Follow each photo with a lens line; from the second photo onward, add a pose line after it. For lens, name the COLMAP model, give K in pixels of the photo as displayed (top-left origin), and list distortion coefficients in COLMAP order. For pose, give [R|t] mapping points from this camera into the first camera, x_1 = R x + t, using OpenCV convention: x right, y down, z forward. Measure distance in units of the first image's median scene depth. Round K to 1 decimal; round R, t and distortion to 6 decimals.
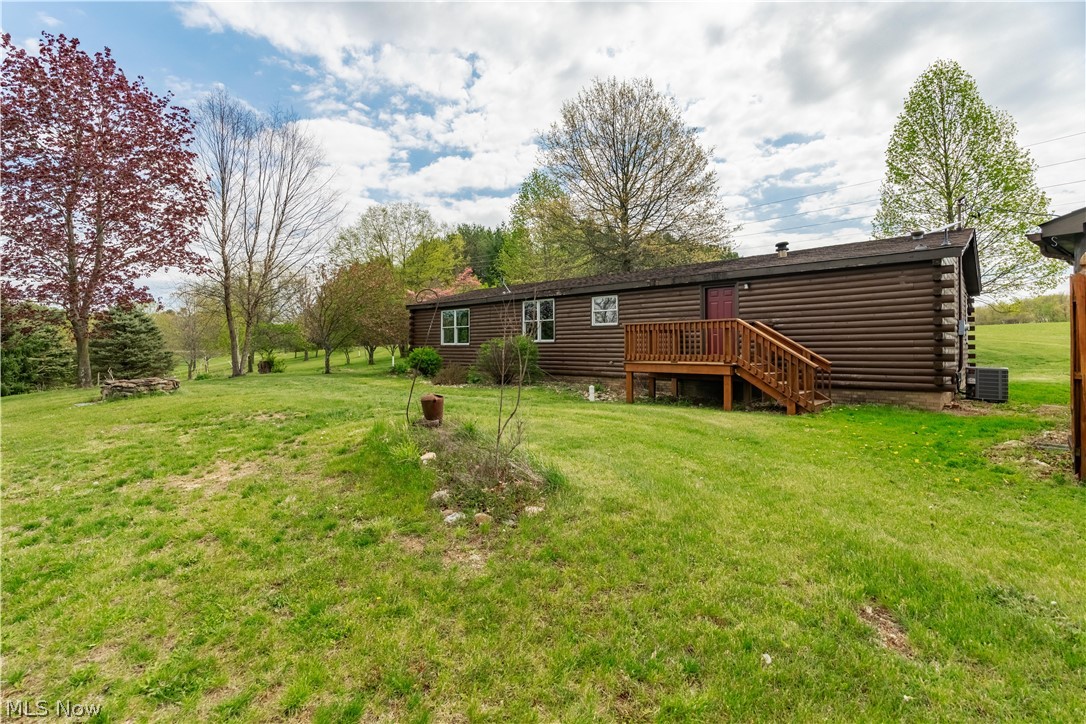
lens RADIAL K [[468.3, 0, 543.8], [0, 468.3, 355.8], [0, 0, 1]] dist [0.000215, 0.000066]
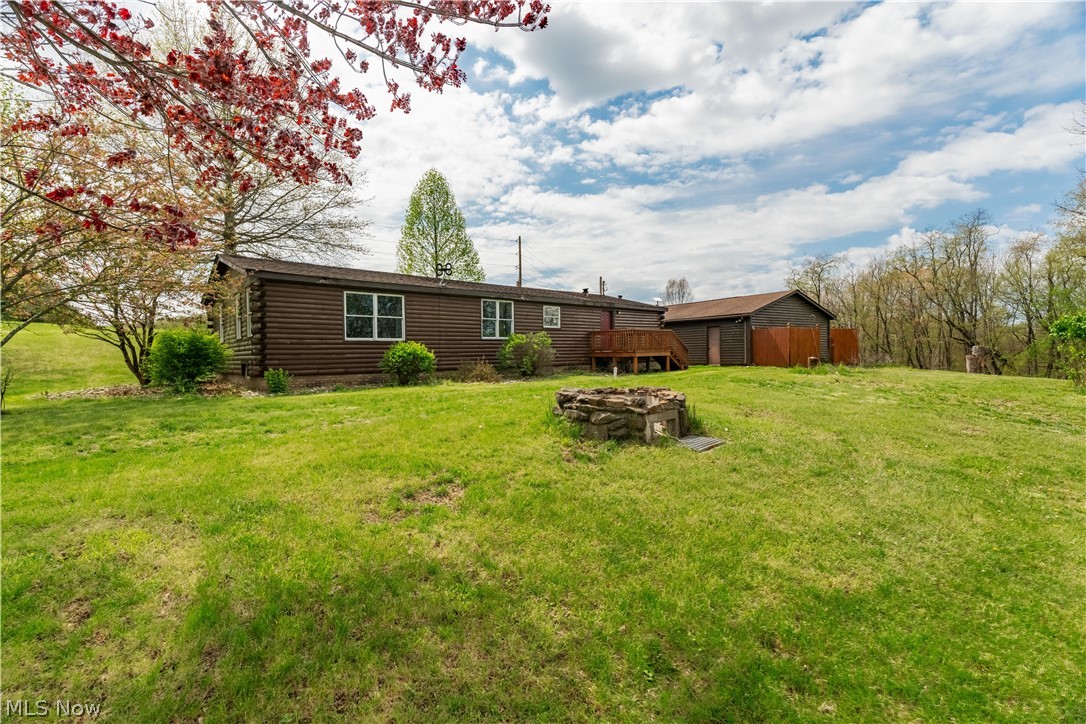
lens RADIAL K [[468.3, 0, 543.8], [0, 468.3, 355.8], [0, 0, 1]] dist [0.000215, 0.000066]
pose [[0.131099, -0.008936, 0.991329, -1.188135], [0.030813, 0.999513, 0.004935, 0.008610], [-0.990890, 0.029899, 0.131310, 0.832283]]
